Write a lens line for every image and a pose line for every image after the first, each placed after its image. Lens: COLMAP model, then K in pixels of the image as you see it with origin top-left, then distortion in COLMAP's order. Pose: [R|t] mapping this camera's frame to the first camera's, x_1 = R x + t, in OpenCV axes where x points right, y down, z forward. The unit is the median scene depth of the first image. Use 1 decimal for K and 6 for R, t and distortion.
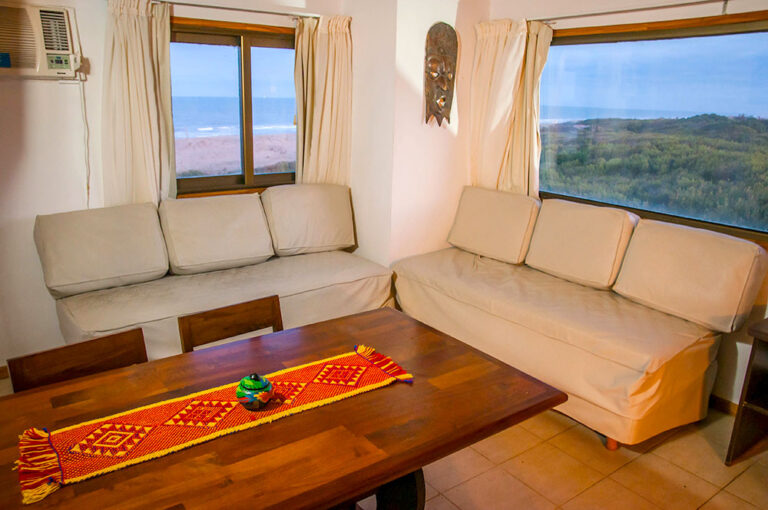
lens RADIAL K [[572.7, 0, 384.0], [0, 572.7, 255.0], [0, 0, 1]] dist [-0.128065, 0.106329]
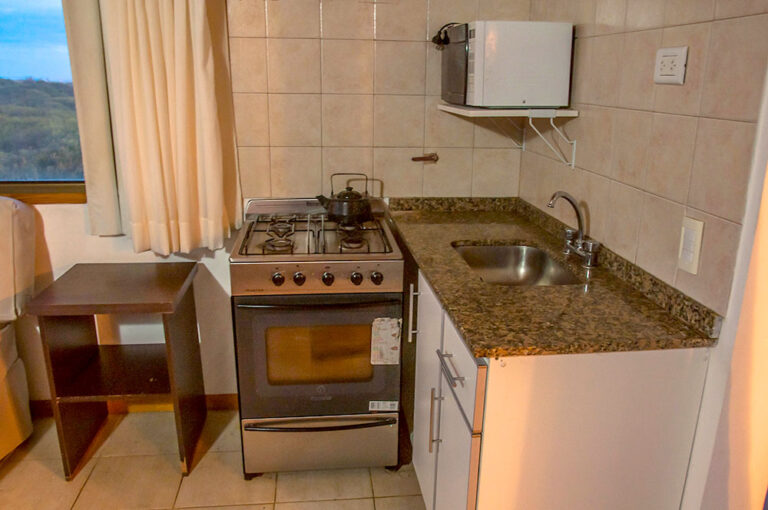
lens RADIAL K [[572.7, 0, 384.0], [0, 572.7, 255.0], [0, 0, 1]] dist [-0.128065, 0.106329]
pose [[0.484346, -0.251802, 0.837857, 0.160166], [0.230033, 0.960643, 0.155726, 0.033322], [-0.844093, 0.117309, 0.523206, 0.105811]]
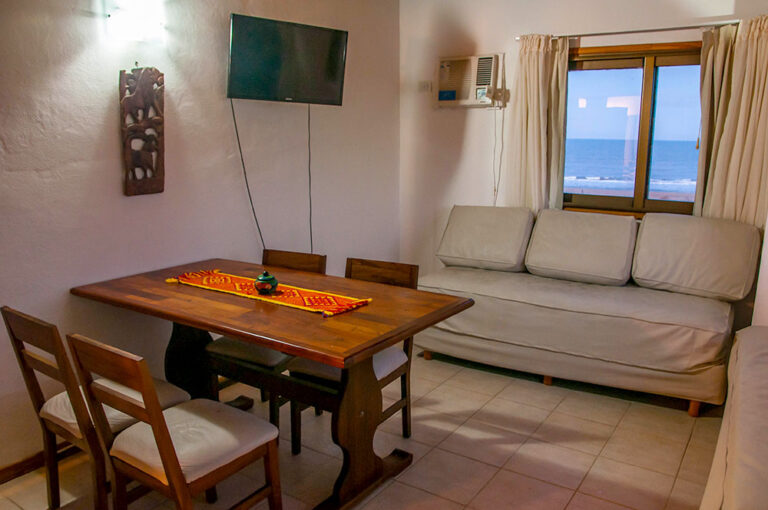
lens RADIAL K [[601.7, 0, 393.9], [0, 601.7, 254.3], [0, 0, 1]] dist [-0.136571, 0.123171]
pose [[0.349226, 0.156963, -0.923799, 0.584685], [-0.245587, 0.966740, 0.071420, -0.018957], [0.904284, 0.201931, 0.376158, 0.274529]]
